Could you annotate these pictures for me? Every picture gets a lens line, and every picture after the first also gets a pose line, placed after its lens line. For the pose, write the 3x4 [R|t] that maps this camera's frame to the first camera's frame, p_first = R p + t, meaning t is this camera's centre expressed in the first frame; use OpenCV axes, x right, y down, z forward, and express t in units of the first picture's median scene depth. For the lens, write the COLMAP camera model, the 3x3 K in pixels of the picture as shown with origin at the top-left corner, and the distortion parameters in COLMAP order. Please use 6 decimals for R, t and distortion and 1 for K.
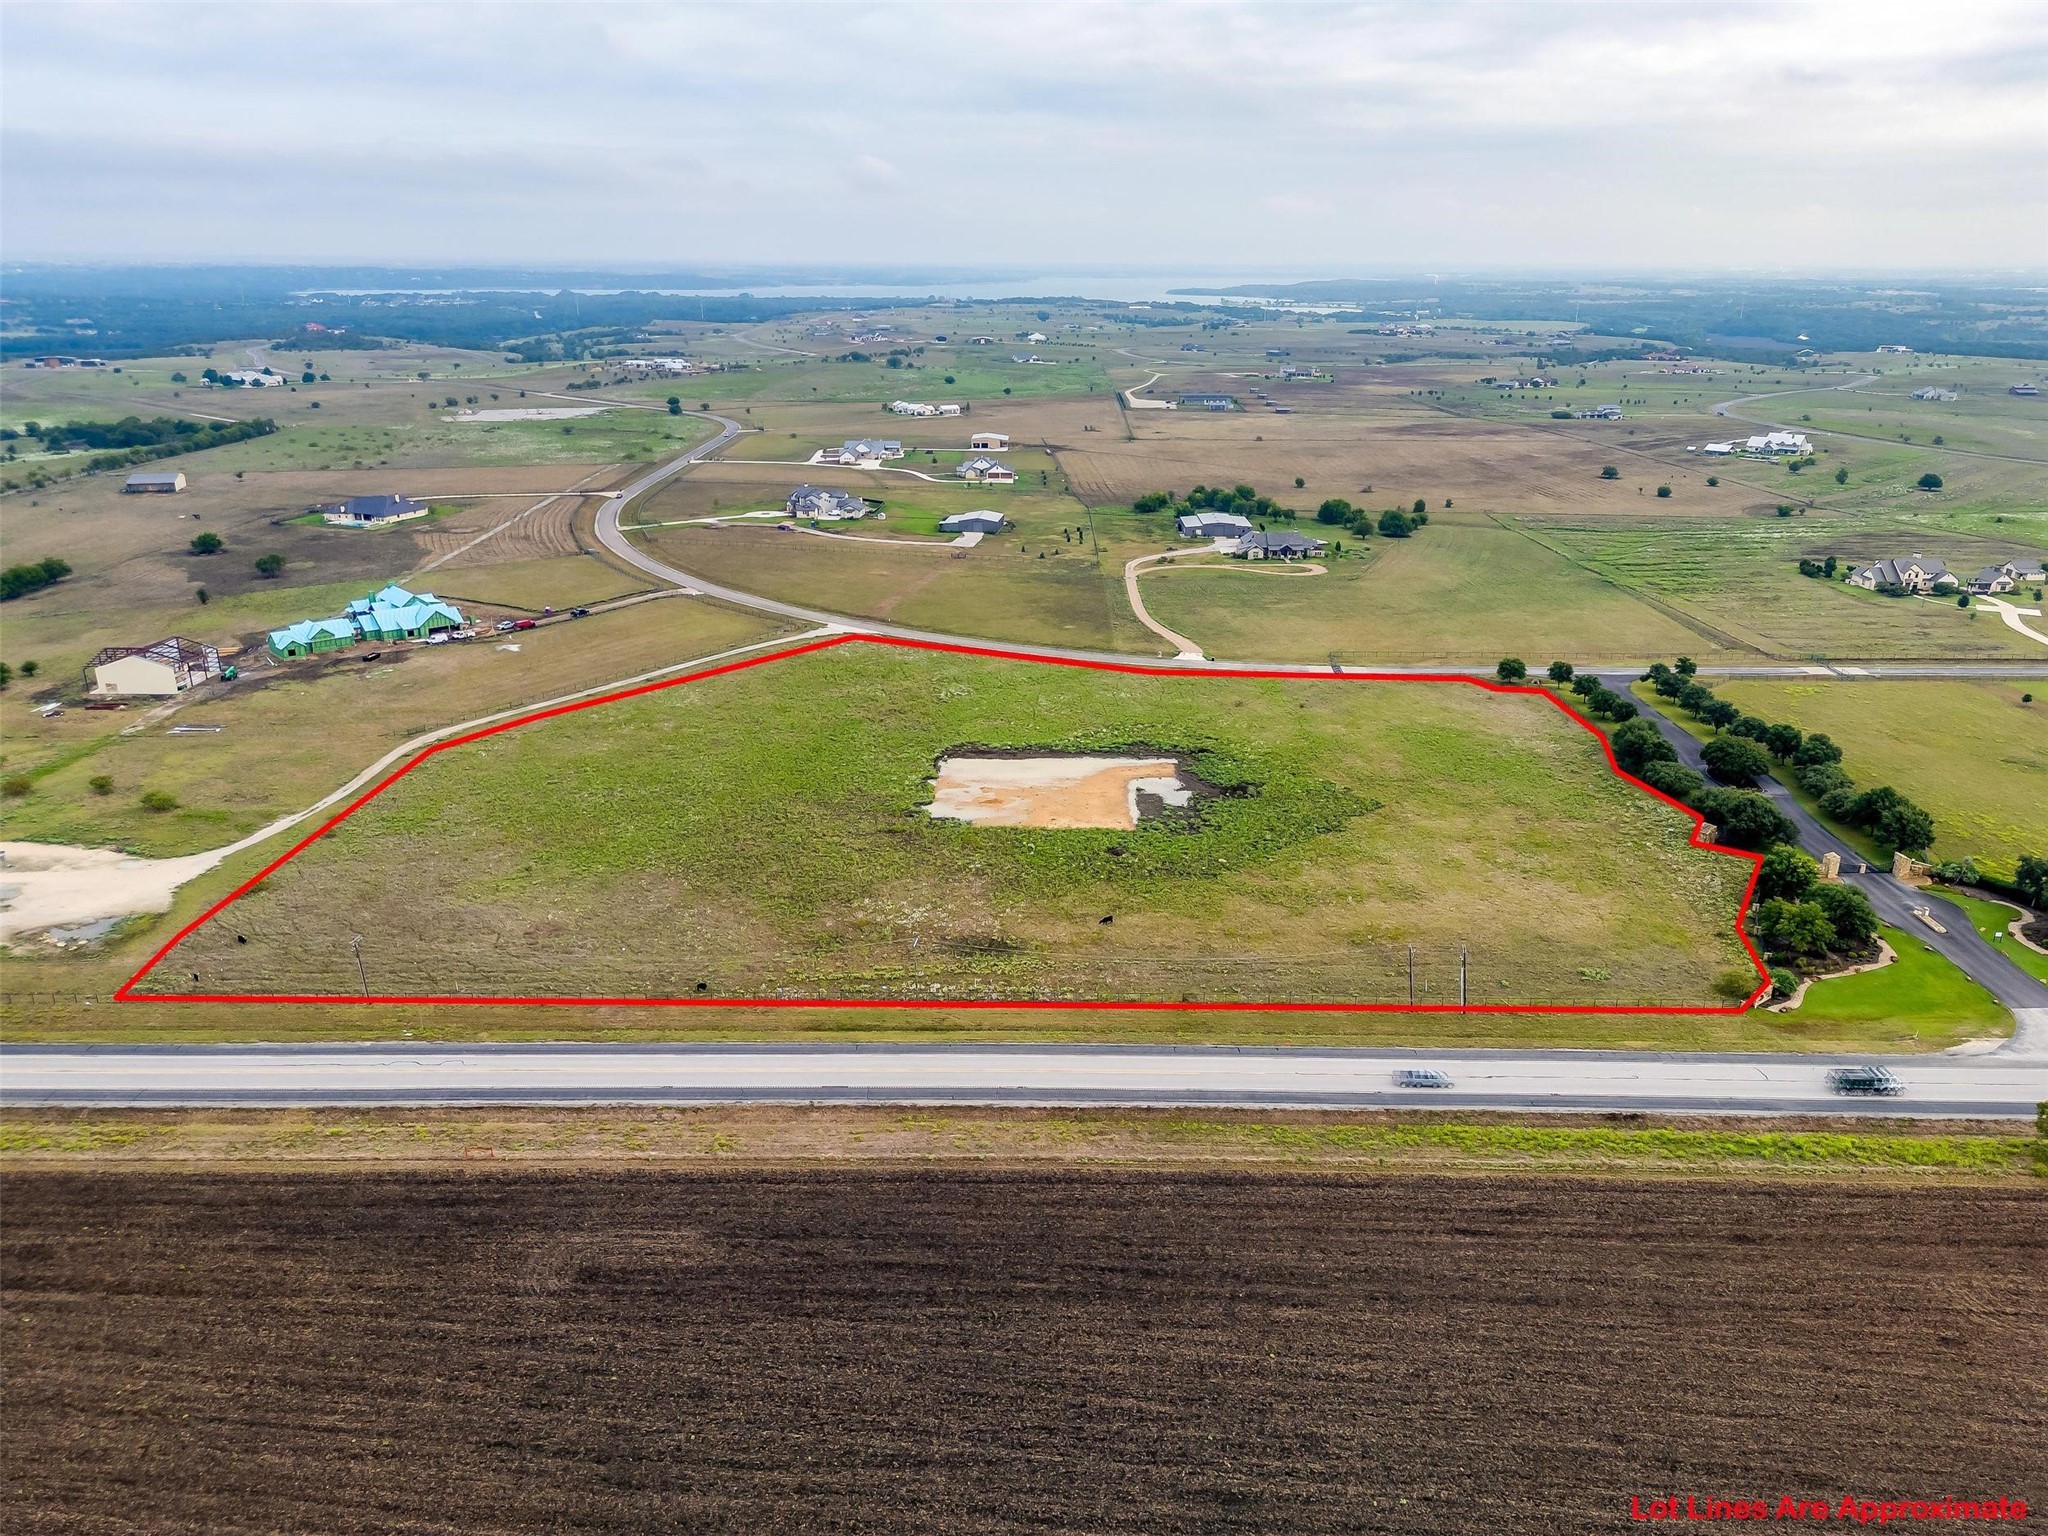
lens RADIAL K [[1480.5, 0, 1069.8], [0, 1480.5, 782.5], [0, 0, 1]] dist [0.065805, -0.062473]
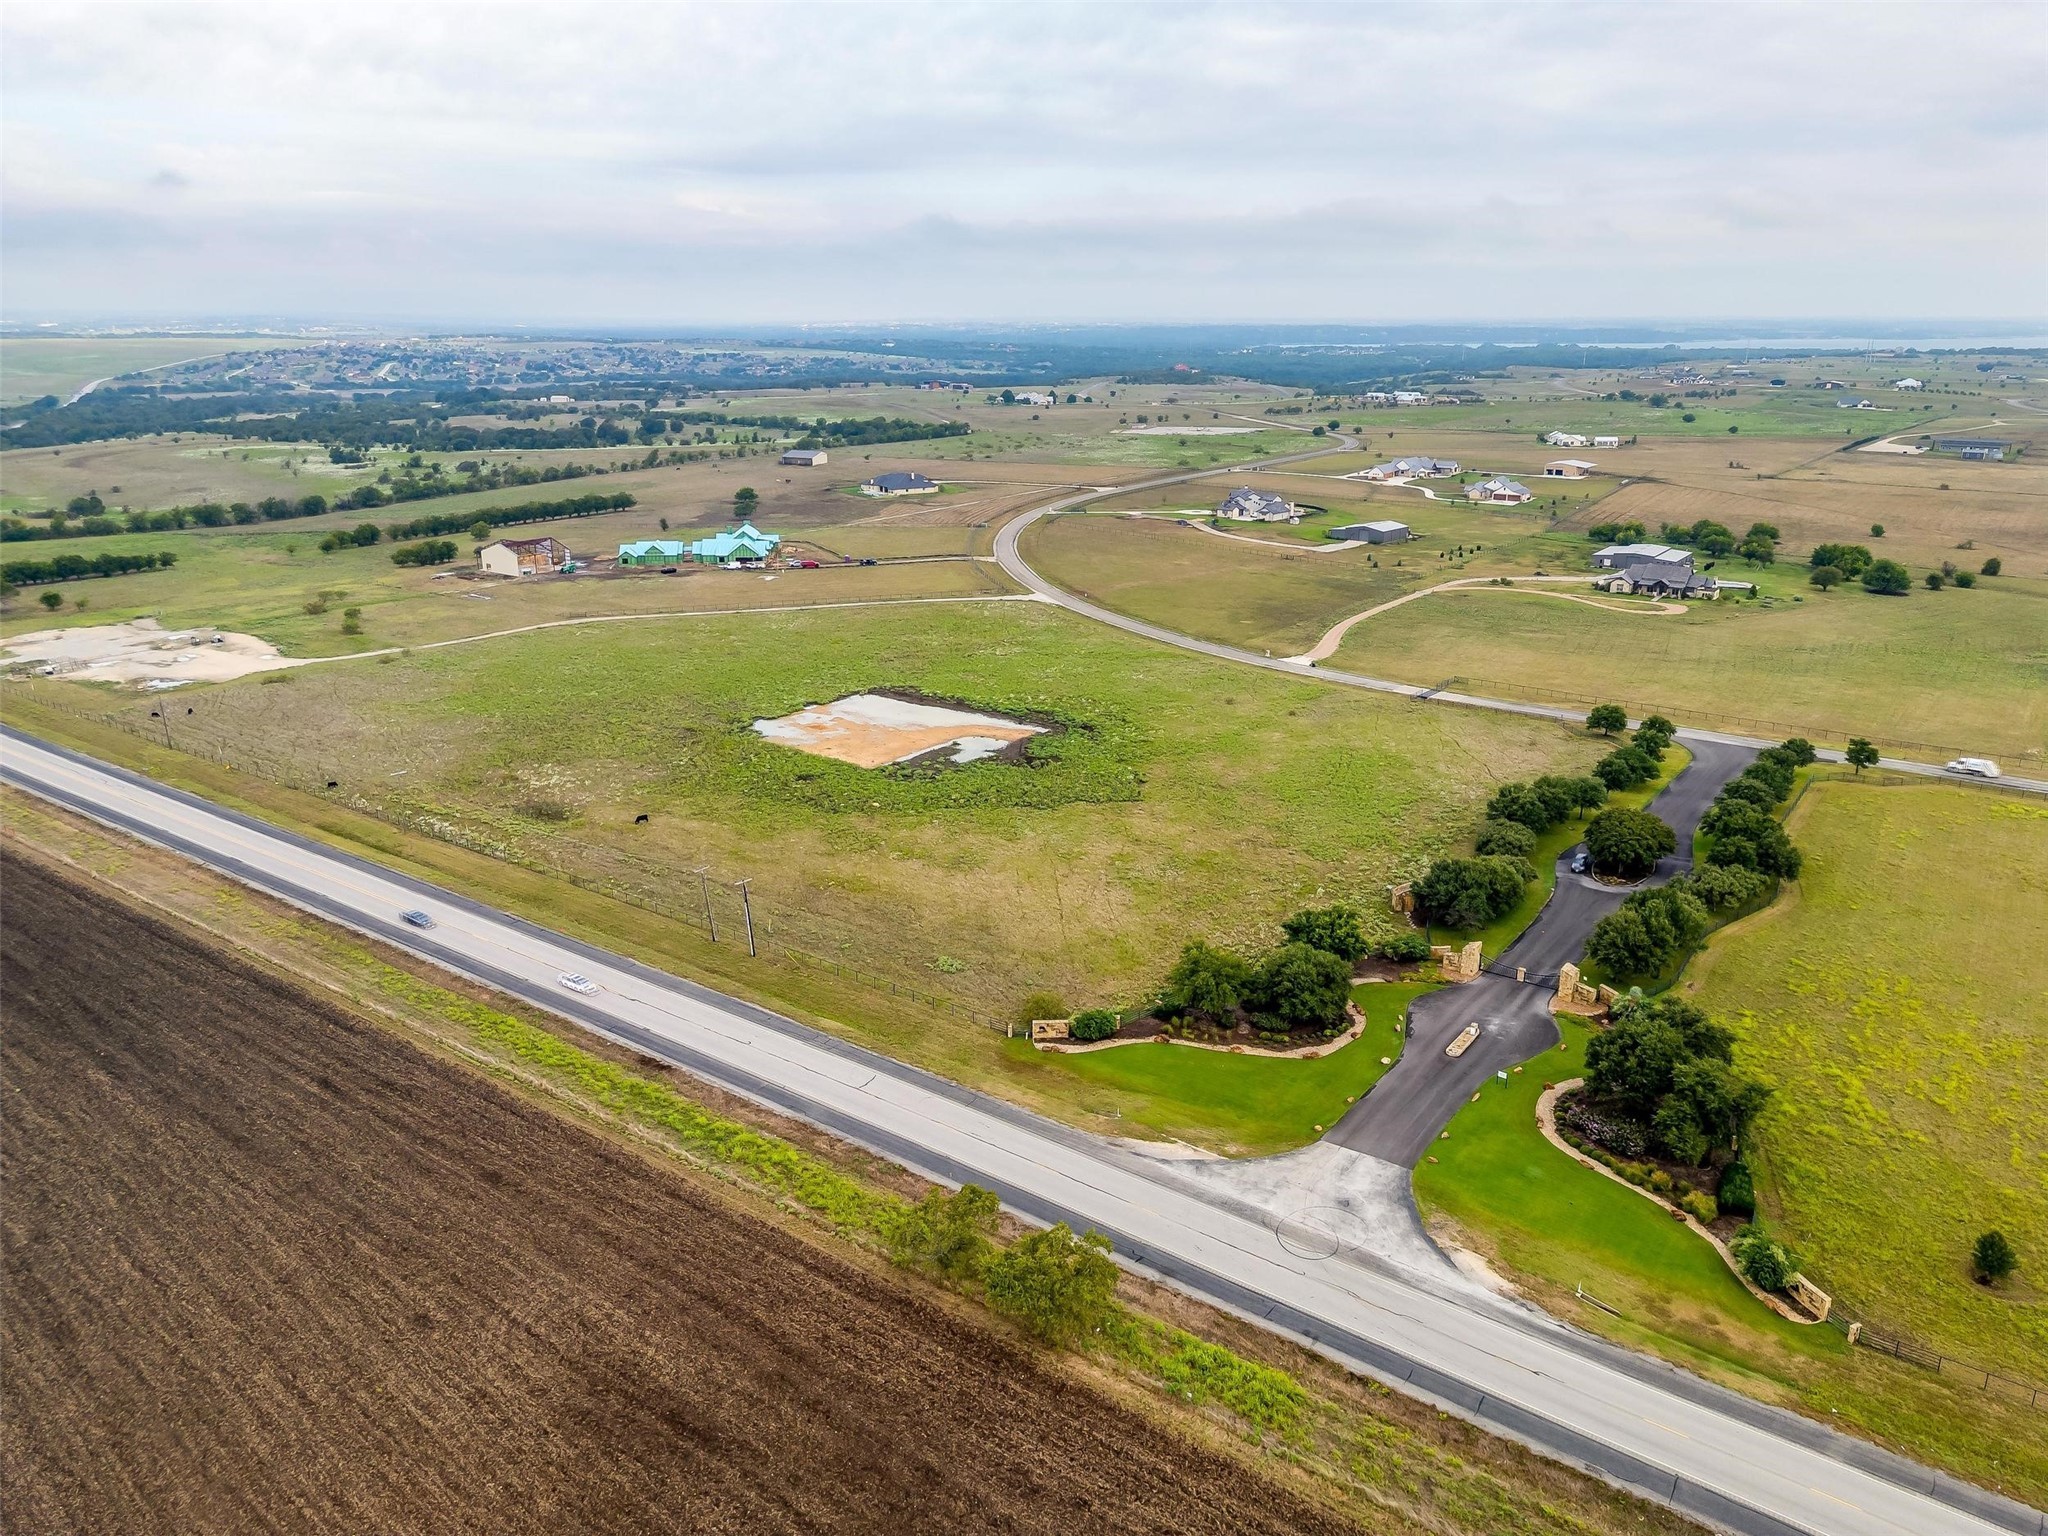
lens RADIAL K [[1480.5, 0, 1038.9], [0, 1480.5, 757.5], [0, 0, 1]] dist [0.065805, -0.062473]
pose [[0.805198, 0.165067, -0.569569, 0.646697], [-0.194369, 0.980882, 0.009491, -0.006164], [0.560247, 0.103065, 0.821889, 0.235529]]
